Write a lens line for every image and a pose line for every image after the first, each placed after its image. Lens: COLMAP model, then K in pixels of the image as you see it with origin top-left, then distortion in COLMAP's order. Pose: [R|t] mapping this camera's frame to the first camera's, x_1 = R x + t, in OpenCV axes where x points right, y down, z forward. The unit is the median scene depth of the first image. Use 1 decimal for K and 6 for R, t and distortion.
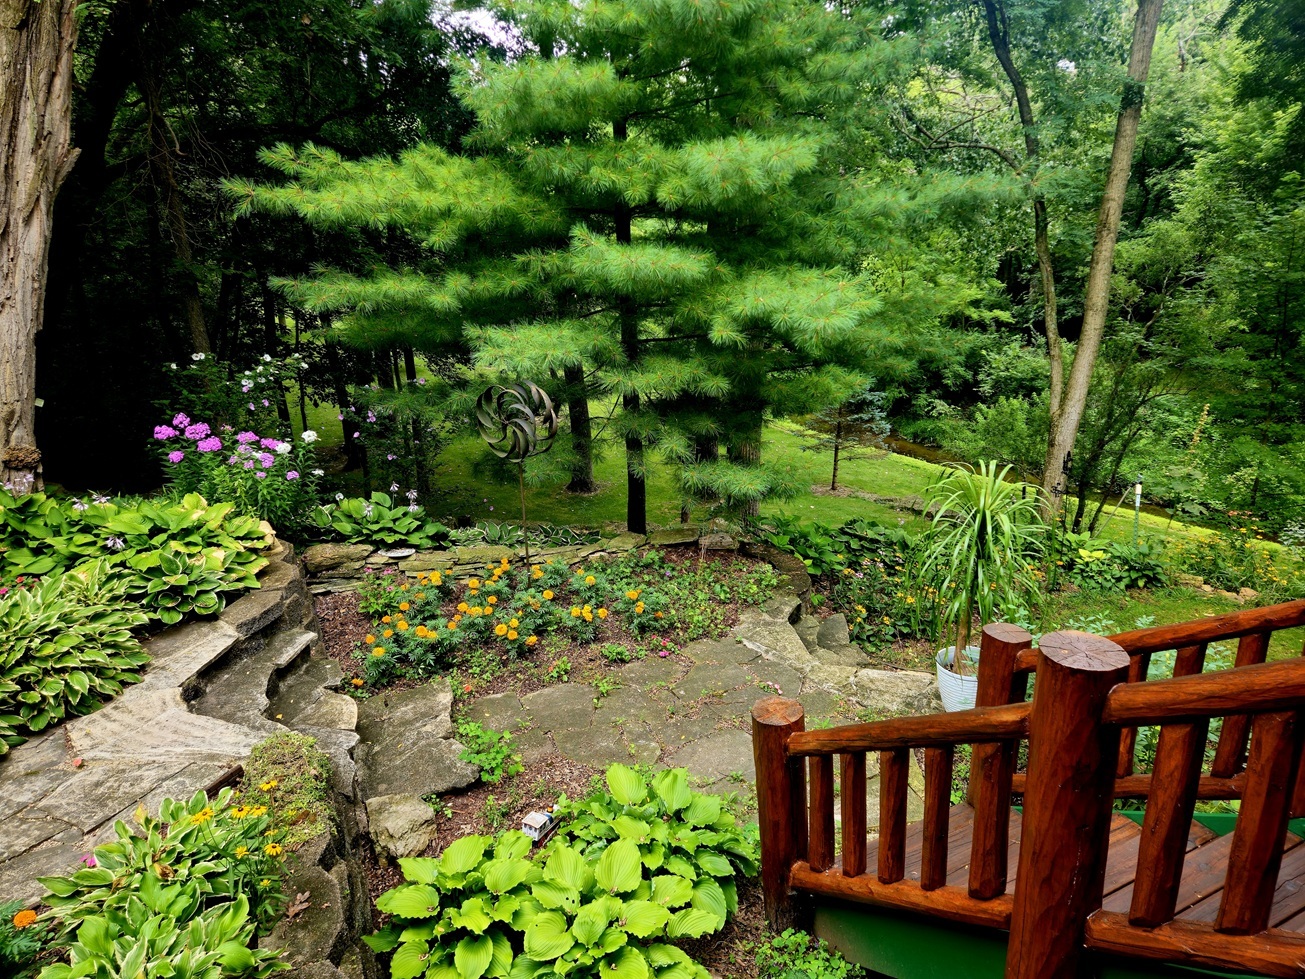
lens RADIAL K [[877.5, 0, 650.6], [0, 877.5, 488.9], [0, 0, 1]] dist [0.064006, 0.001247]
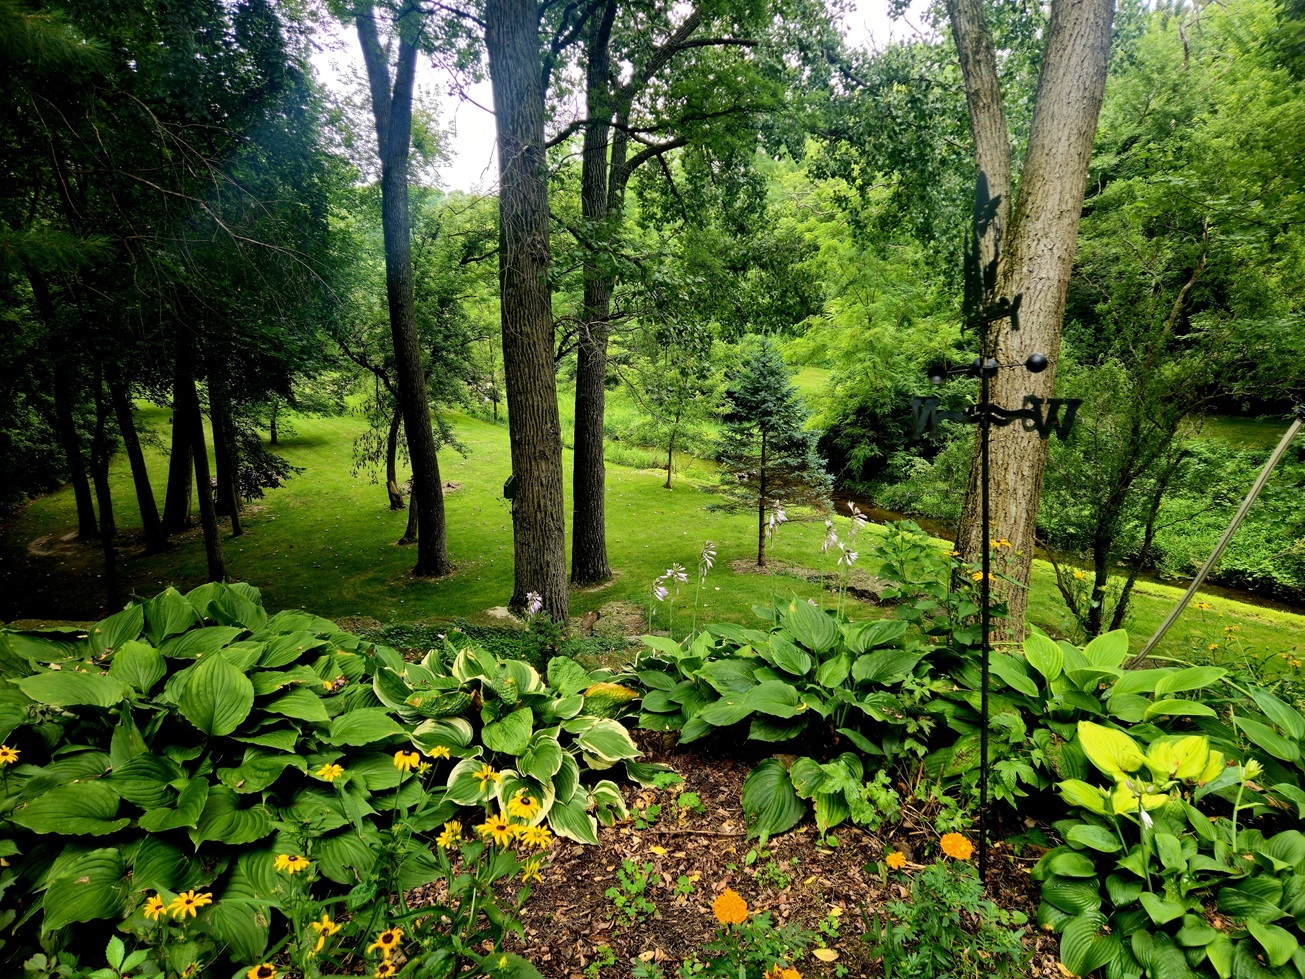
lens RADIAL K [[877.5, 0, 655.5], [0, 877.5, 488.8], [0, 0, 1]] dist [0.064006, 0.001247]
pose [[0.999742, -0.019850, -0.011051, 0.123323], [0.018621, 0.994607, -0.102030, 0.009896], [0.013017, 0.101798, 0.994720, 0.251544]]
